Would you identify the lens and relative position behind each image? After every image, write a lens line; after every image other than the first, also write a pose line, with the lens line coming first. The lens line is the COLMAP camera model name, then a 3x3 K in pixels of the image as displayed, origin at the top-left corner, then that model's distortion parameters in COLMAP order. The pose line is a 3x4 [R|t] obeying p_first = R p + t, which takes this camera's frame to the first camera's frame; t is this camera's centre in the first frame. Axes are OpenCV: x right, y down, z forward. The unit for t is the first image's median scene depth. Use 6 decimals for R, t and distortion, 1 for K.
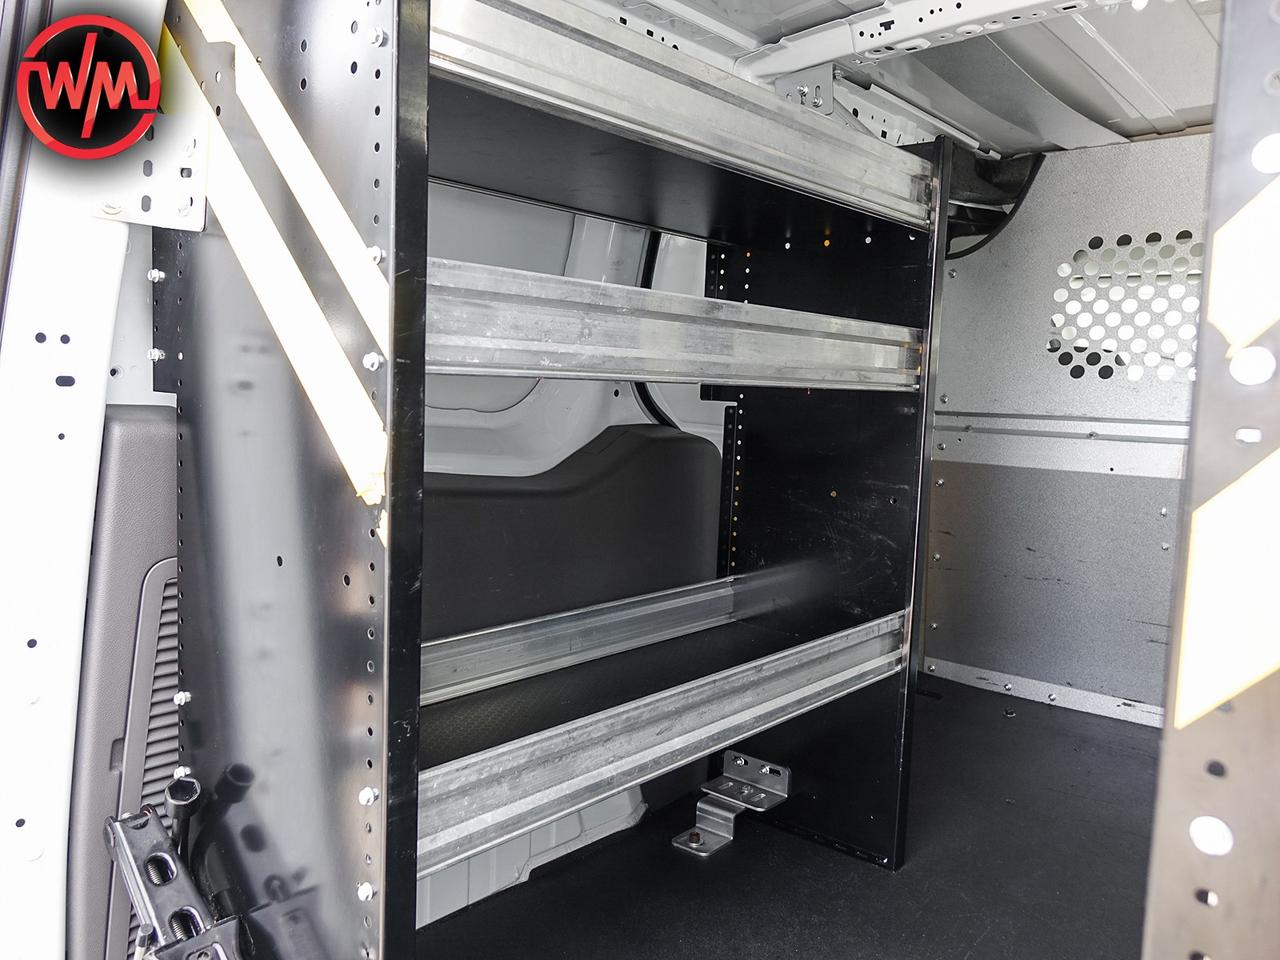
lens RADIAL K [[987.4, 0, 646.8], [0, 987.4, 473.0], [0, 0, 1]] dist [-0.004490, -0.007659]
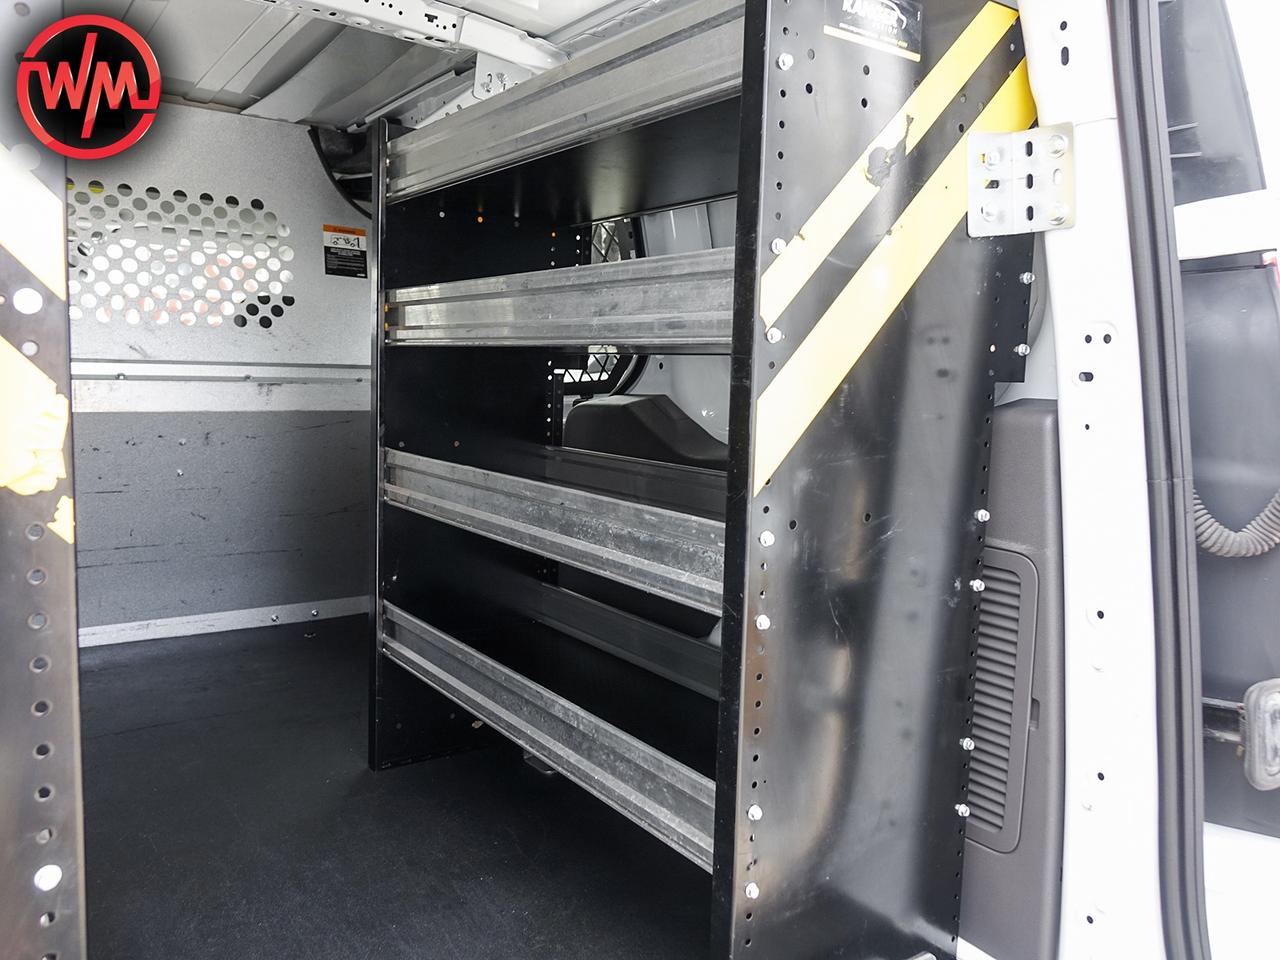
lens RADIAL K [[987.4, 0, 641.1], [0, 987.4, 477.9], [0, 0, 1]] dist [-0.004490, -0.007659]
pose [[0.237992, -0.137828, 0.961438, -0.447343], [0.066462, 0.989871, 0.125452, -0.021659], [-0.968991, 0.034043, 0.244742, 0.186917]]
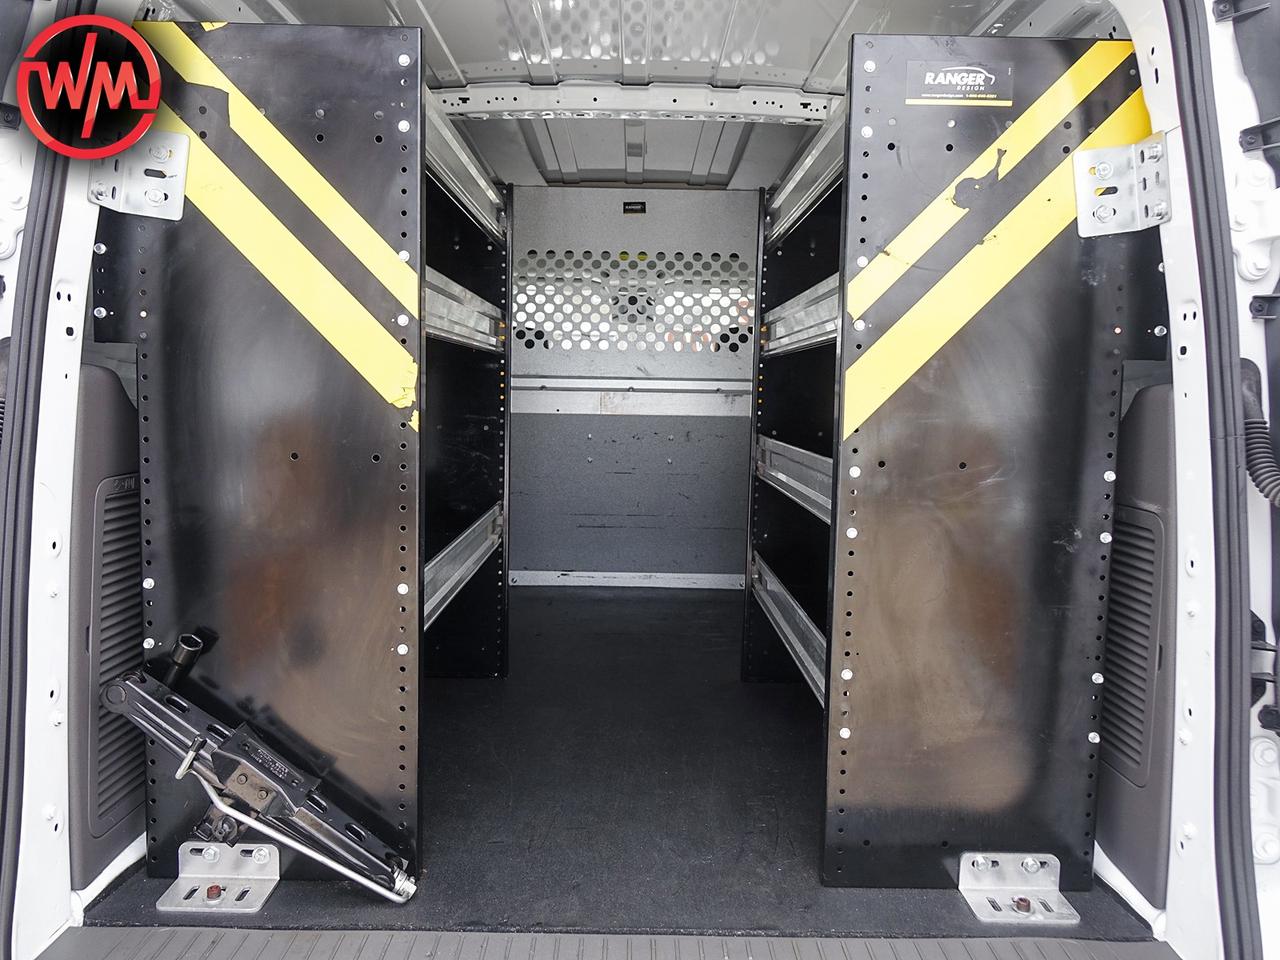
lens RADIAL K [[987.4, 0, 634.2], [0, 987.4, 482.0], [0, 0, 1]] dist [-0.004490, -0.007659]
pose [[0.756647, -0.083448, 0.648477, -0.538980], [0.068148, 0.996485, 0.048716, 0.051412], [-0.650263, 0.007332, 0.759674, -0.255375]]
